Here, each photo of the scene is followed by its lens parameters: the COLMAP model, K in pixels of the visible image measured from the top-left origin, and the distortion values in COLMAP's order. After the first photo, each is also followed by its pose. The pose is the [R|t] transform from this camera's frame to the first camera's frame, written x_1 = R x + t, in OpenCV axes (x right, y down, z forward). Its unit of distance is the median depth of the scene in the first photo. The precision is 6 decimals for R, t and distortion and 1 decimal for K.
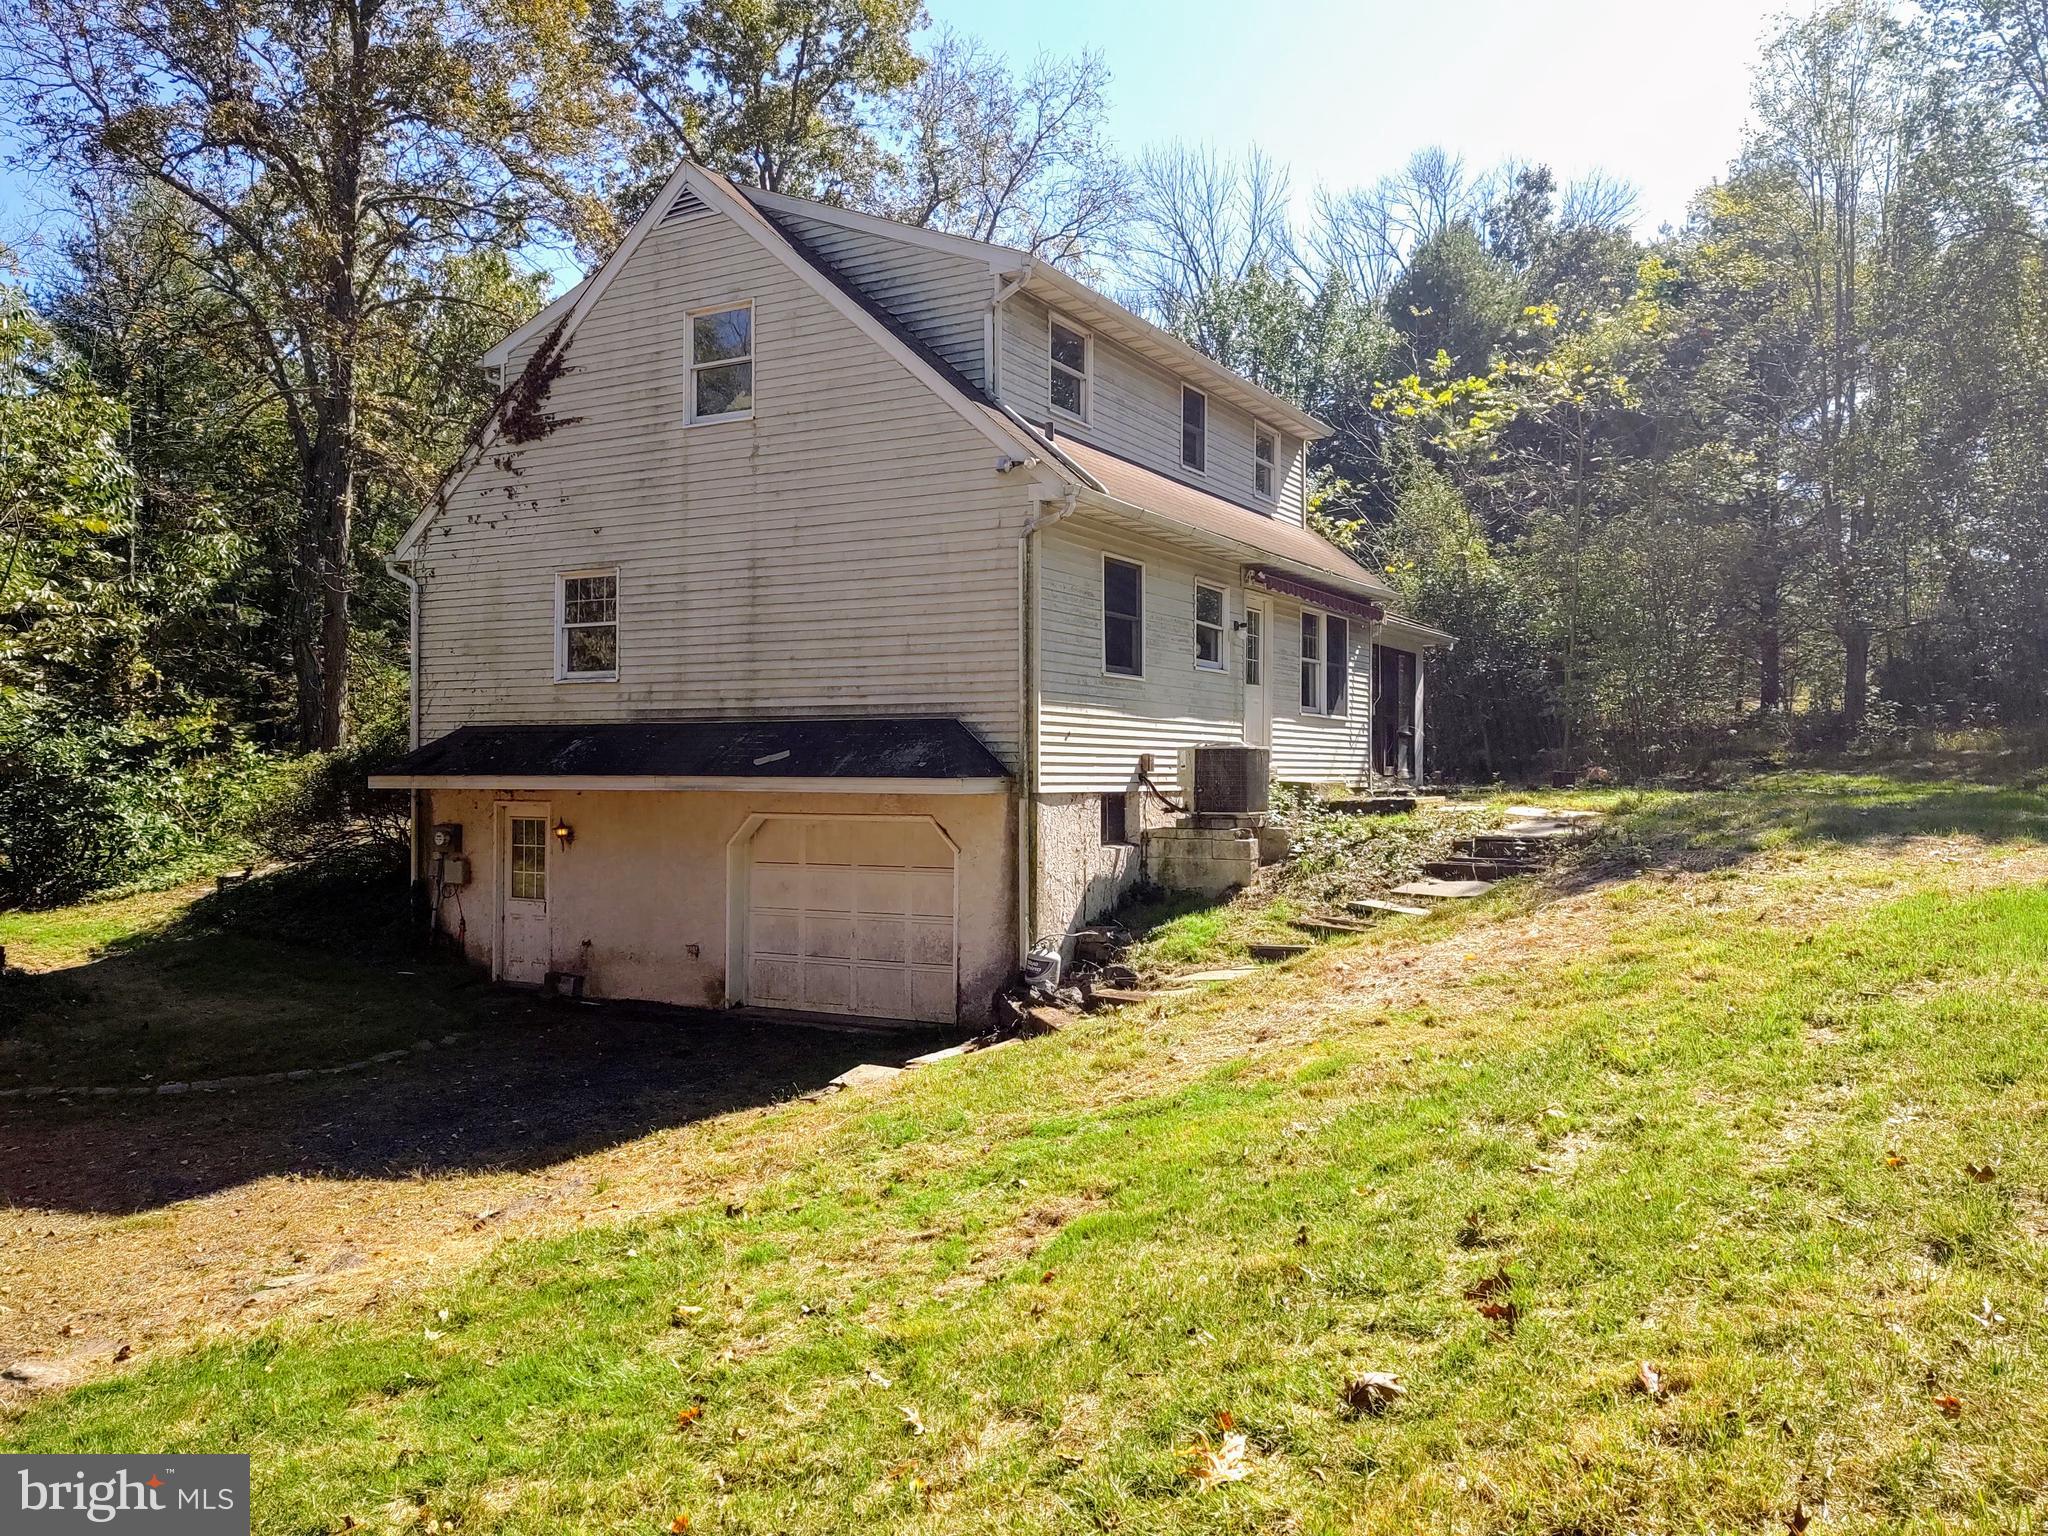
lens RADIAL K [[1555.3, 0, 1024.0], [0, 1555.3, 768.0], [0, 0, 1]] dist [0.055841, -0.118335]
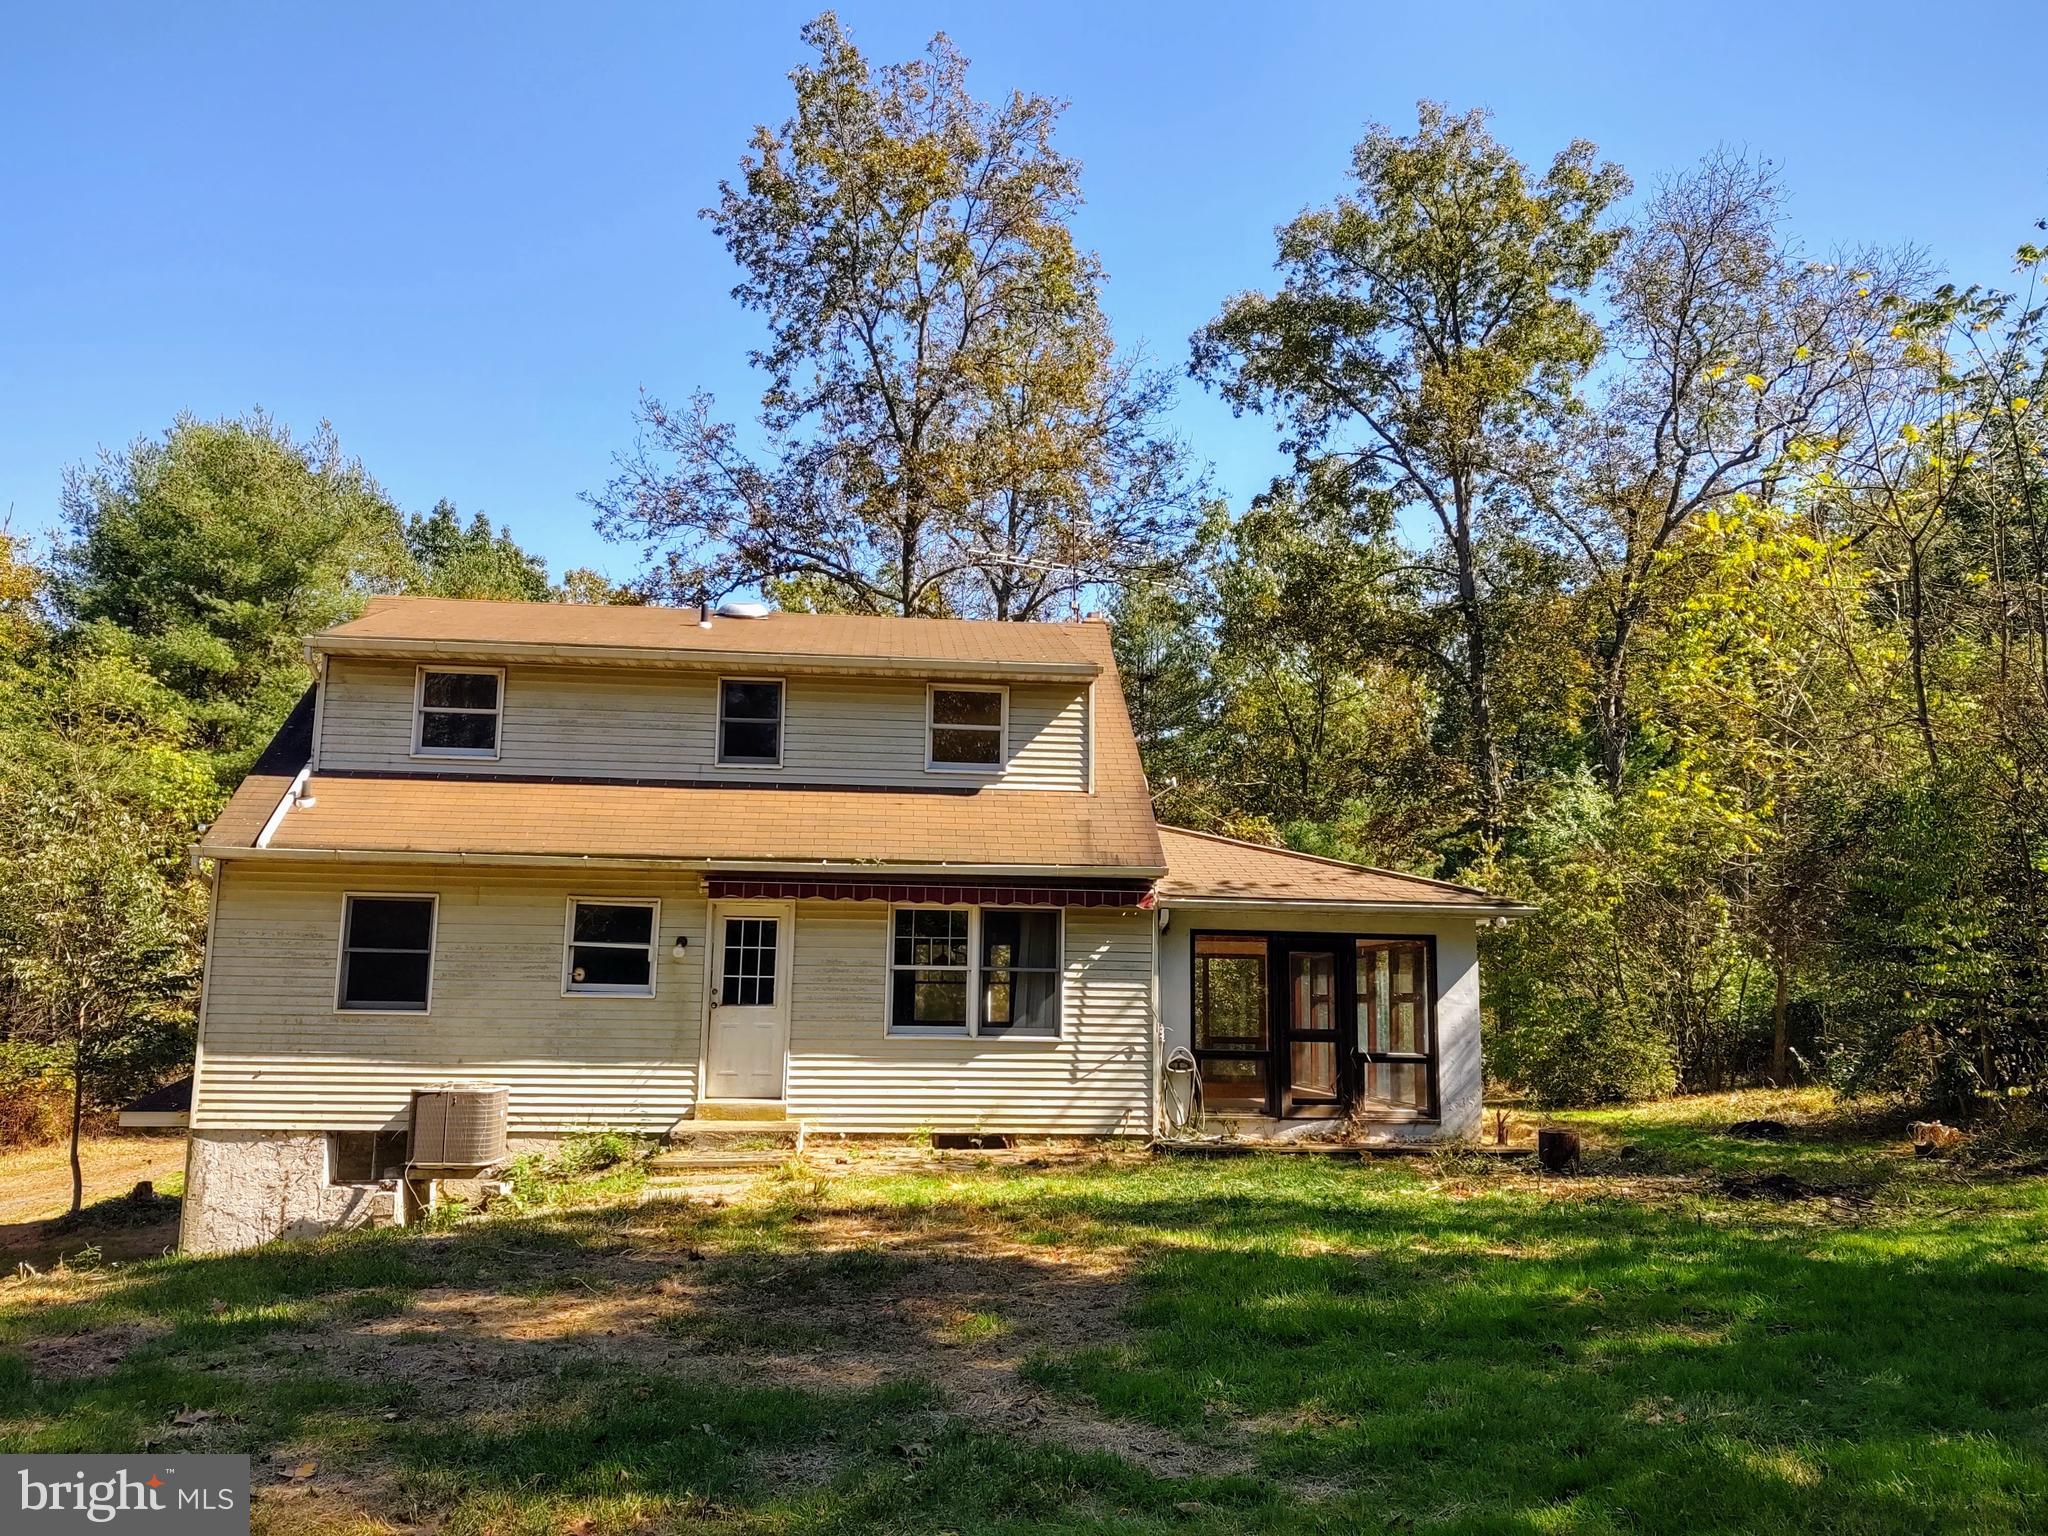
lens RADIAL K [[1555.3, 0, 1024.0], [0, 1555.3, 768.0], [0, 0, 1]] dist [0.055841, -0.118335]
pose [[0.576104, -0.124781, -0.807796, 1.061144], [-0.007652, 0.987412, -0.157984, -0.054436], [0.817341, 0.097196, 0.567897, 0.703583]]
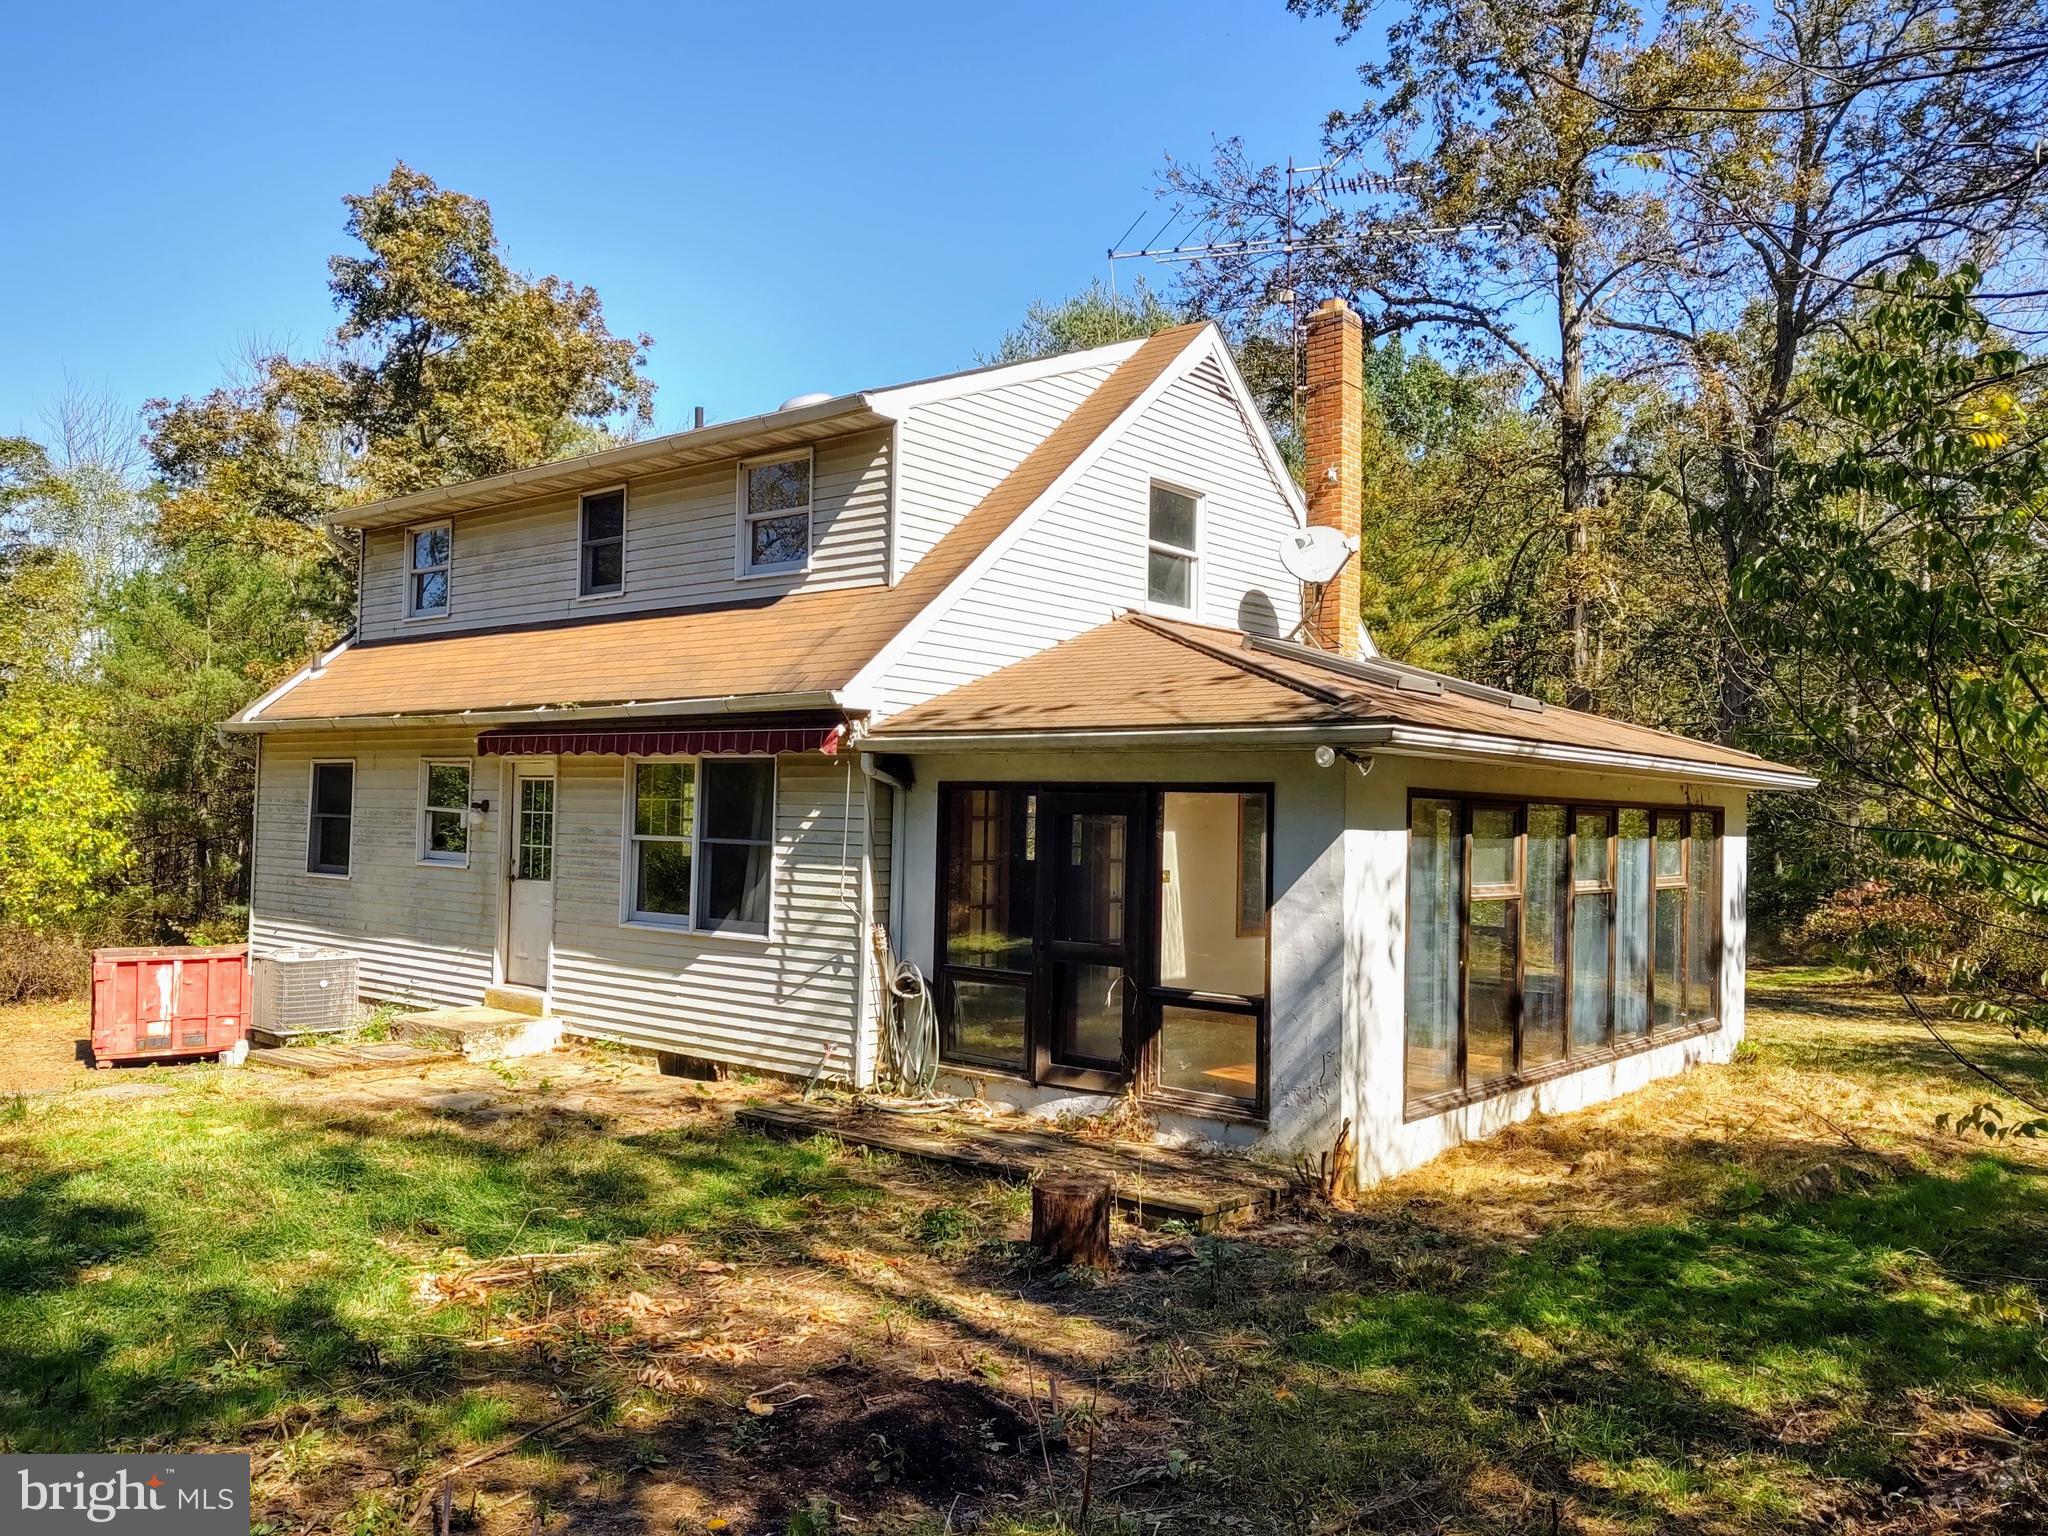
lens RADIAL K [[1561.6, 0, 1011.7], [0, 1561.6, 769.1], [0, 0, 1]] dist [0.004067, -0.002549]
pose [[-0.174052, -0.041432, -0.983865, 0.936098], [-0.020716, 0.999047, -0.038406, -0.092222], [0.984519, 0.013698, -0.174744, 1.518353]]
